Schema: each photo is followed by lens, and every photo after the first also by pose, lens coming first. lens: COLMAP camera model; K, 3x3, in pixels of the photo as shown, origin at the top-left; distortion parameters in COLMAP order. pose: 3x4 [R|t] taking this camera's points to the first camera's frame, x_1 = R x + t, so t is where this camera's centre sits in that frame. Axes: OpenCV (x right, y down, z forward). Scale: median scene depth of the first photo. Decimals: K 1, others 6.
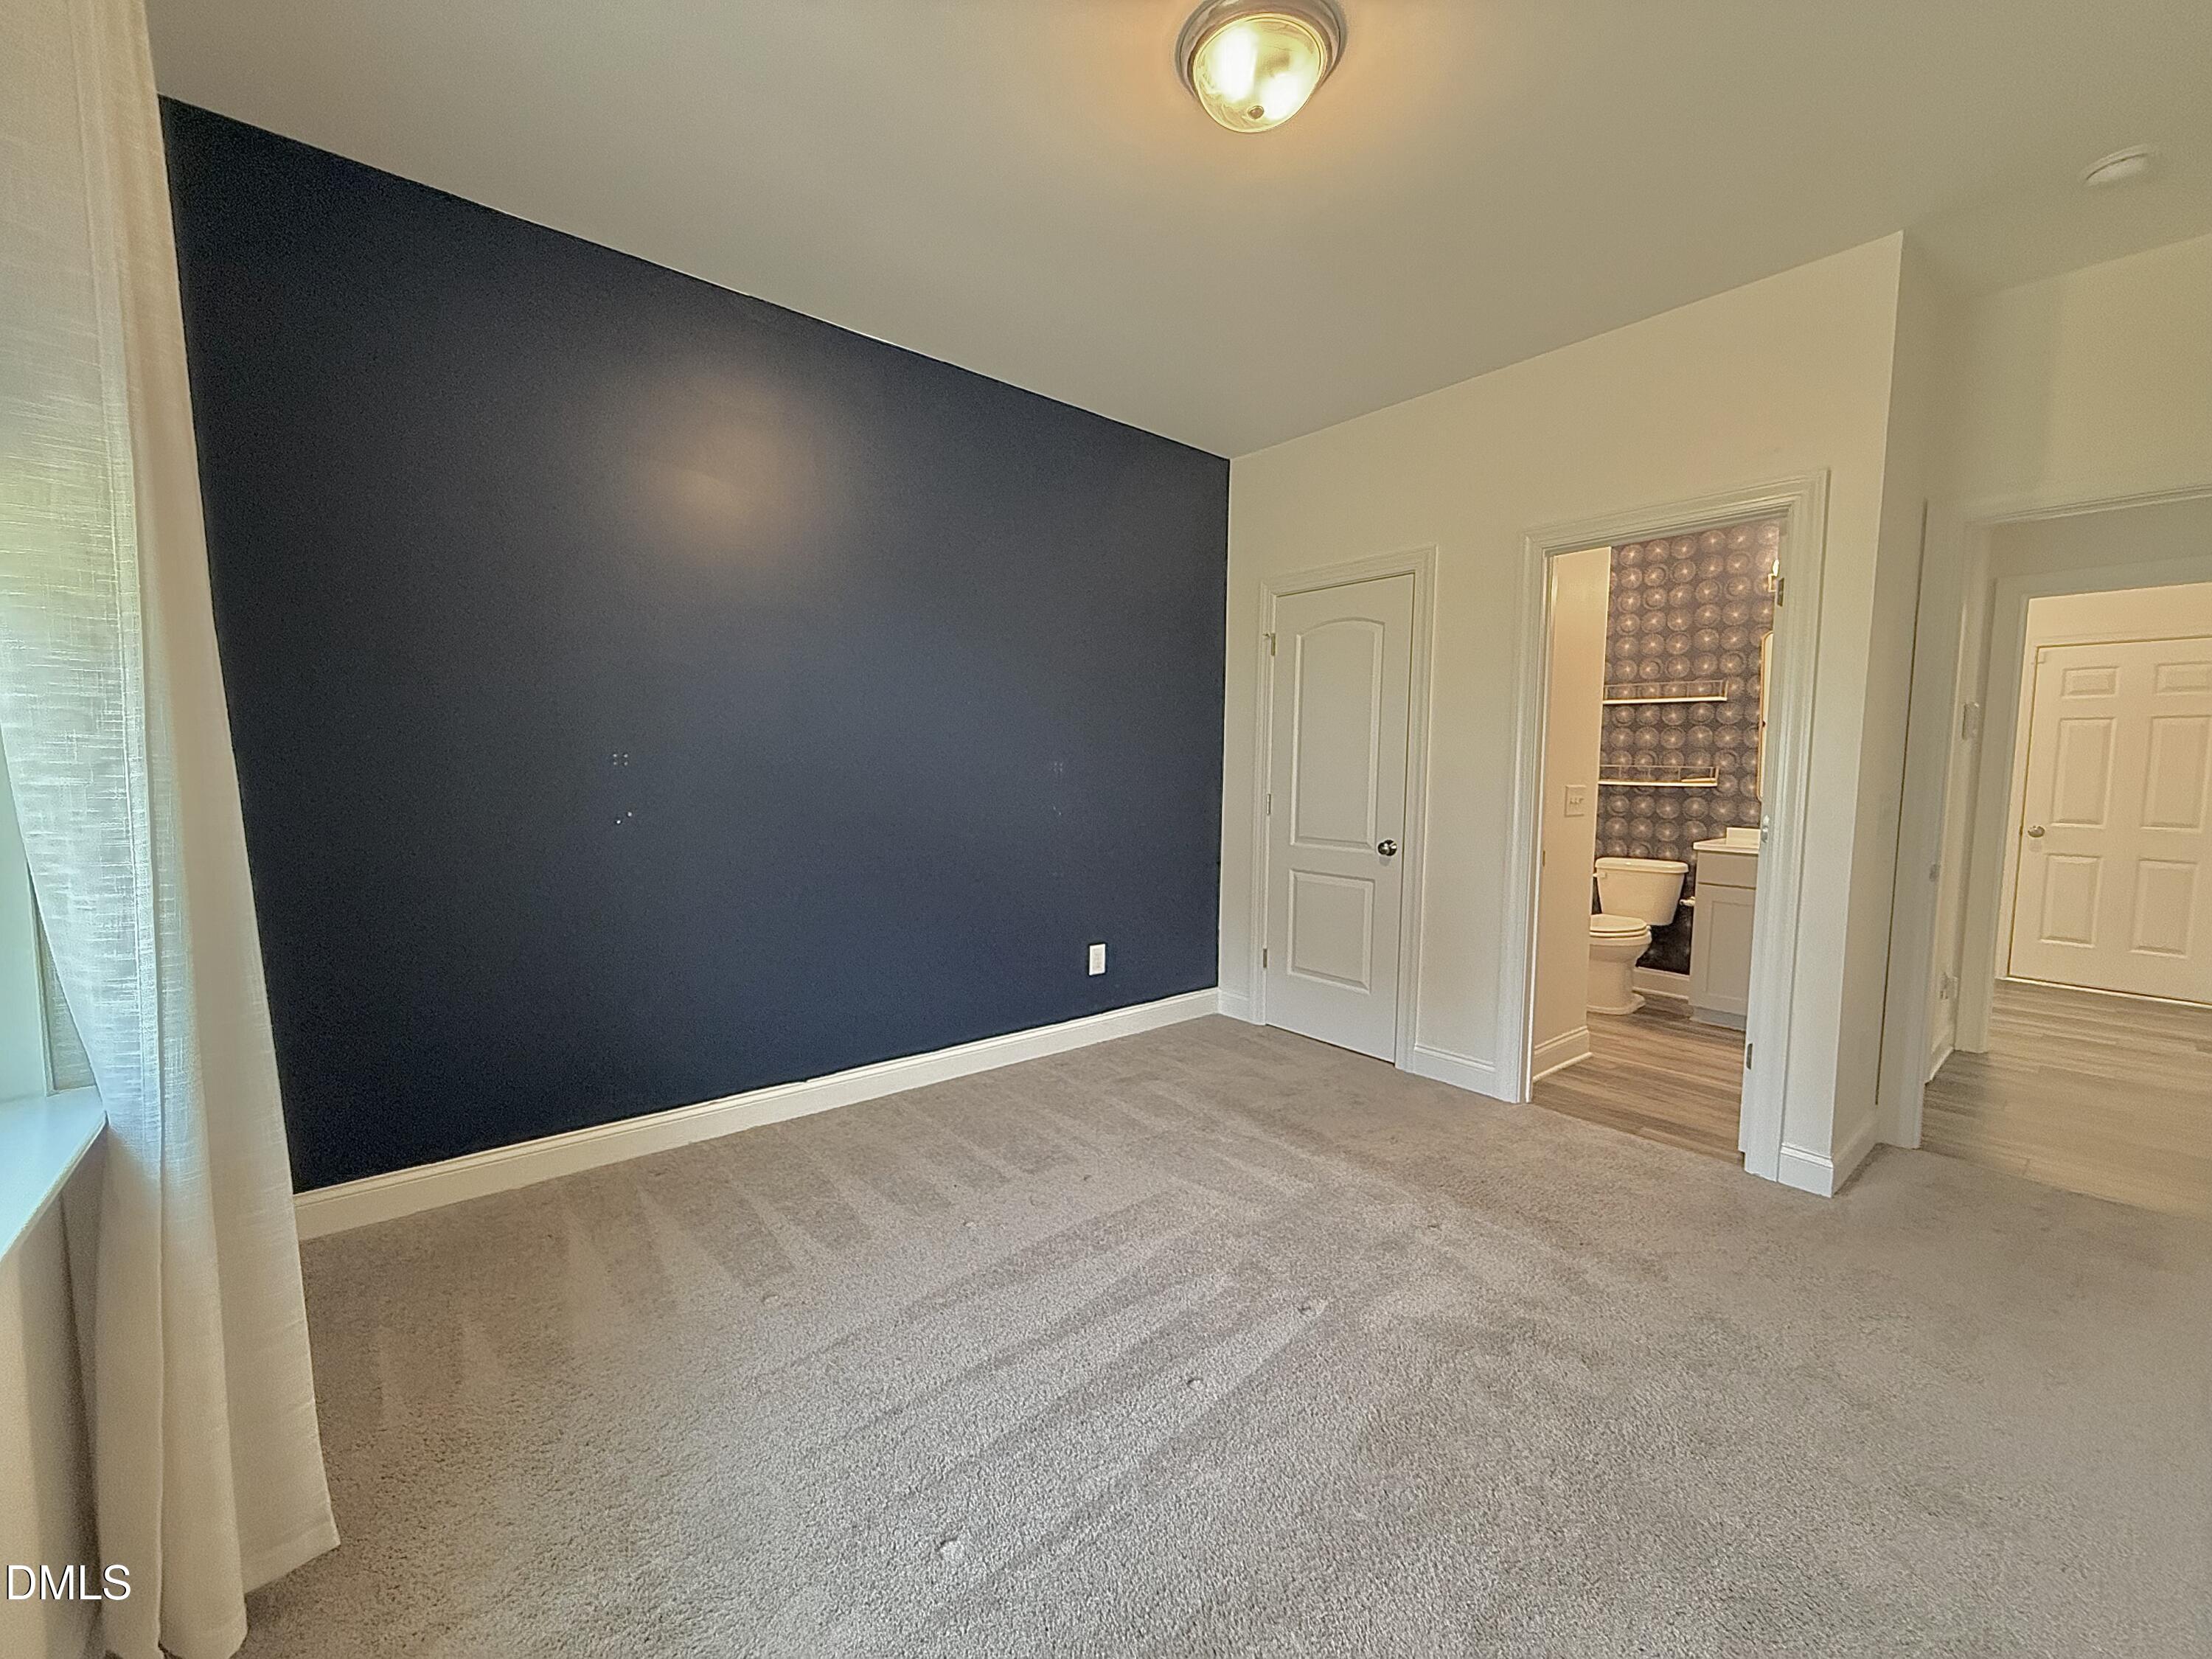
lens RADIAL K [[880.3, 0, 1108.9], [0, 880.3, 830.9], [0, 0, 1]] dist [-0.002196, 0.000165]
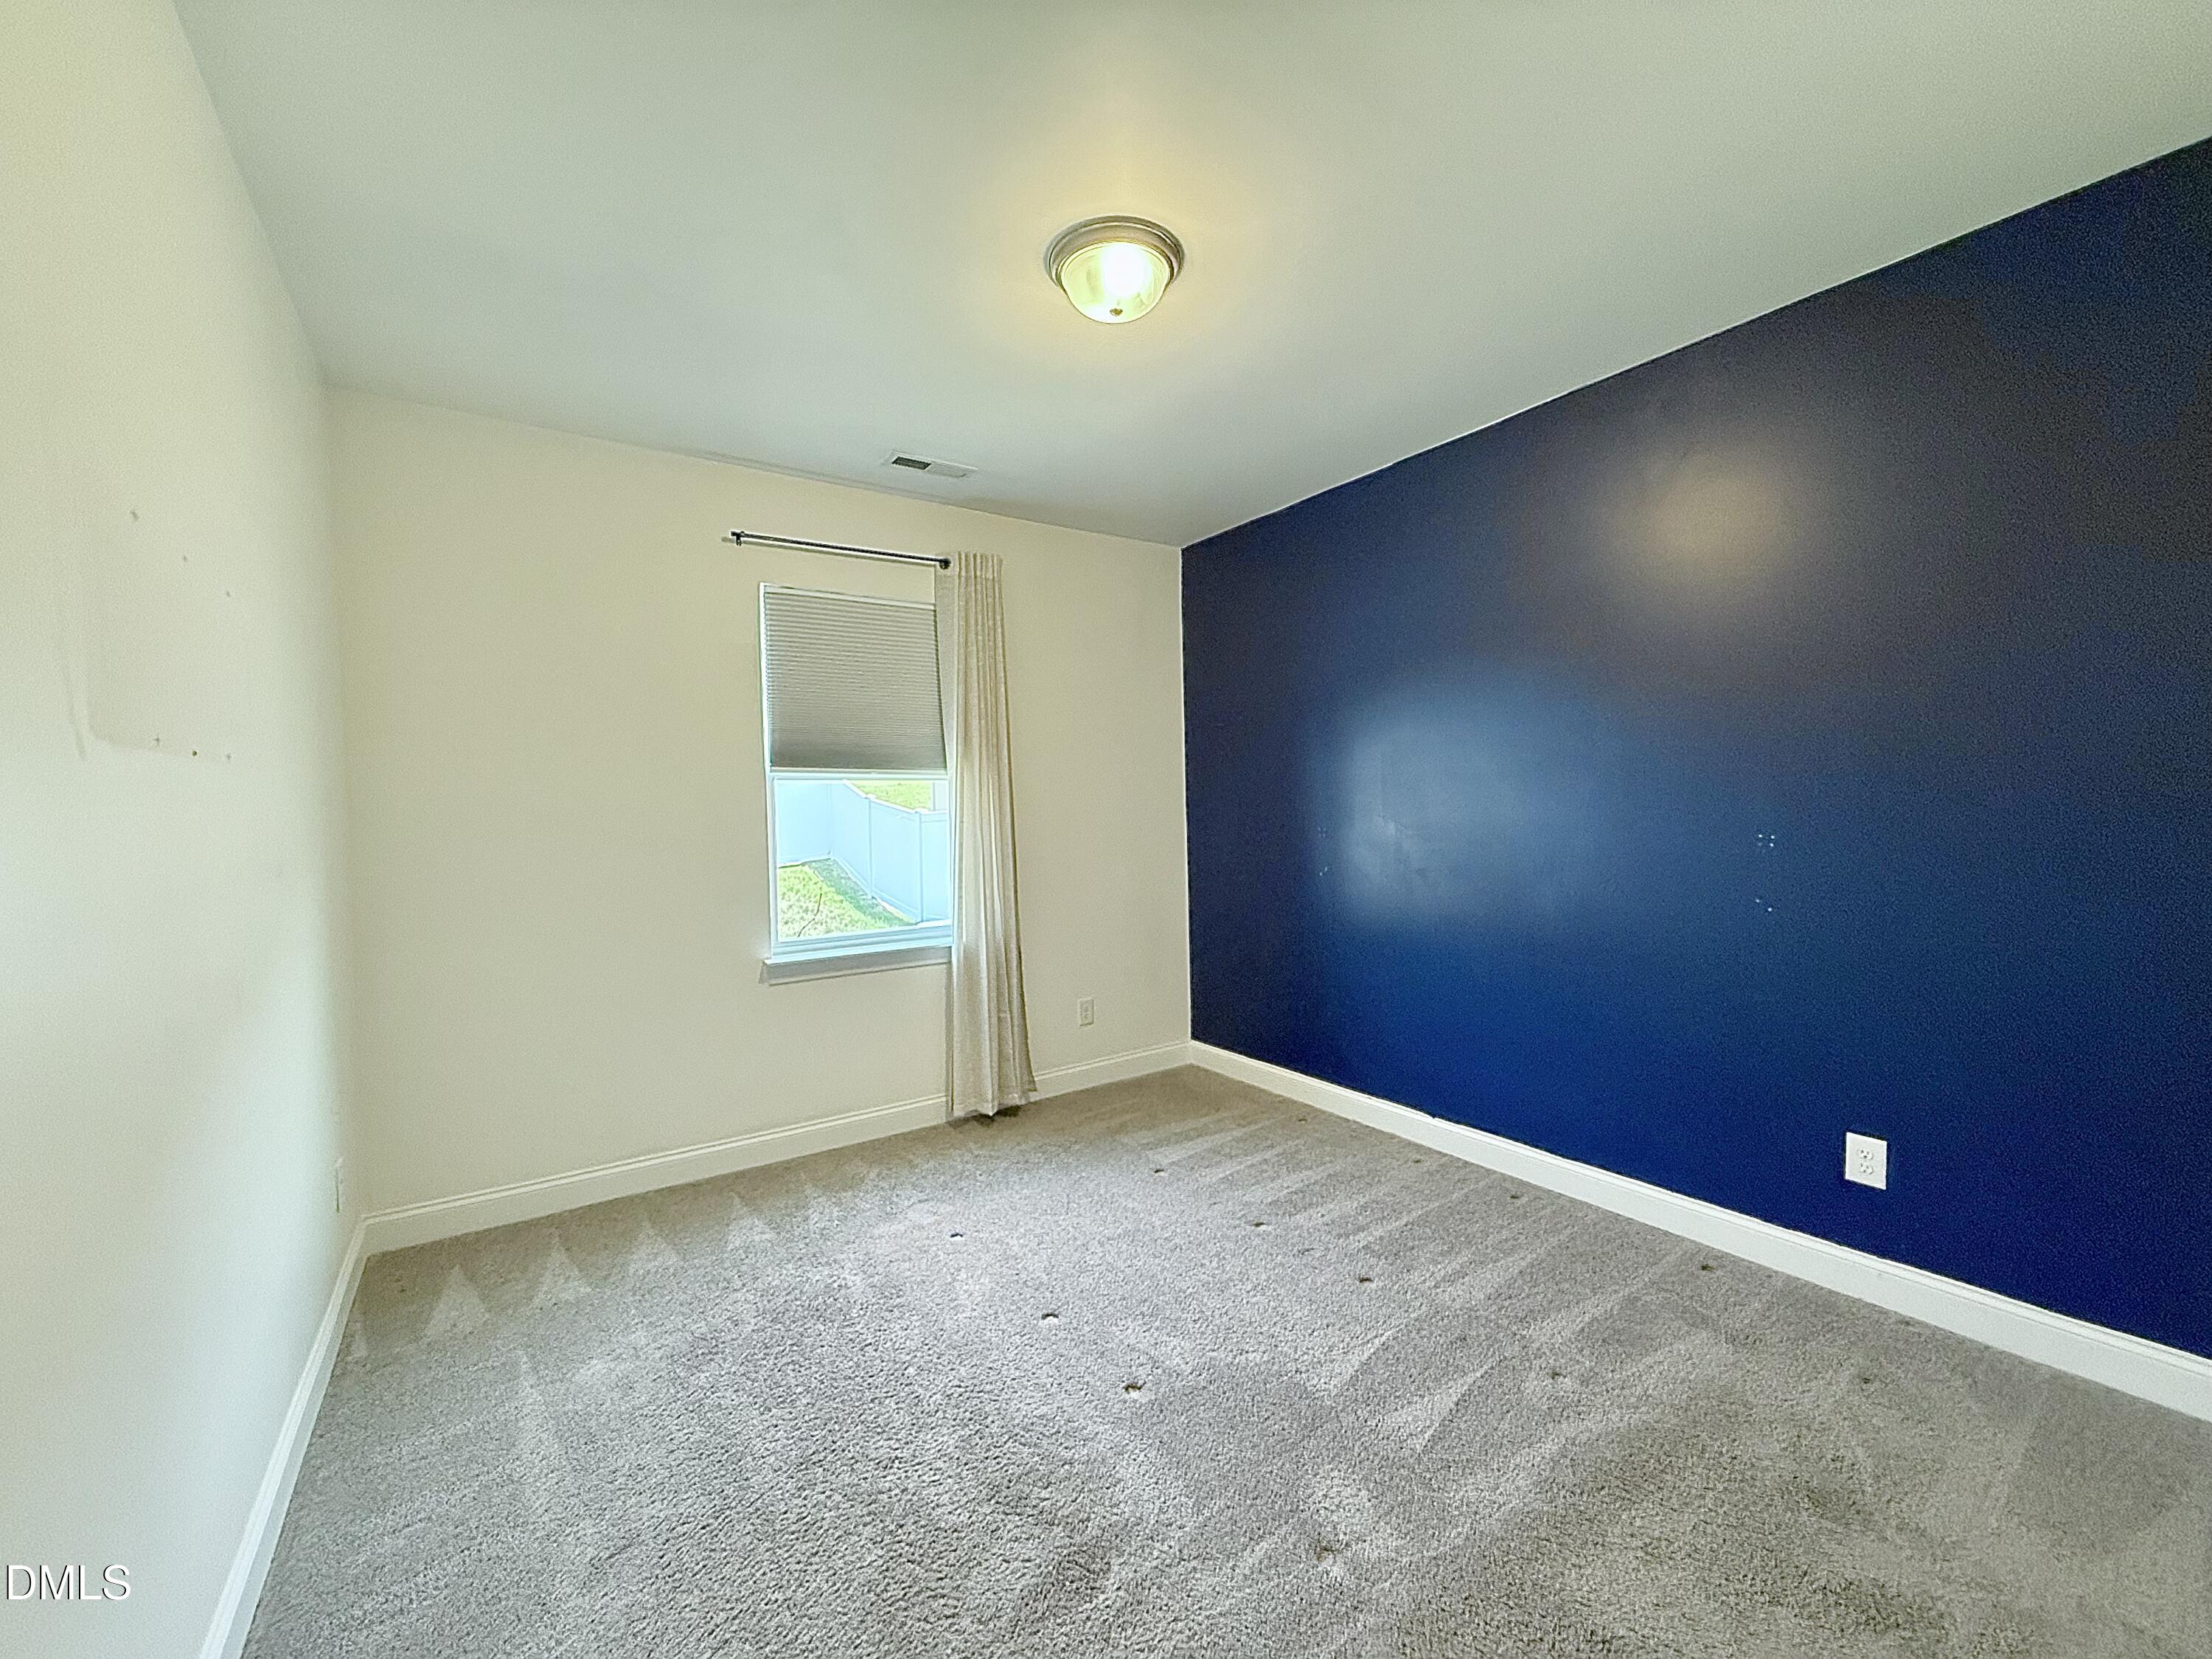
lens RADIAL K [[880.3, 0, 1105.9], [0, 880.3, 828.4], [0, 0, 1]] dist [-0.002196, 0.000165]
pose [[-0.080787, 0.009719, -0.996684, 0.821995], [-0.072002, 0.997283, 0.015561, -0.069147], [0.994127, 0.073021, -0.079867, 0.677861]]
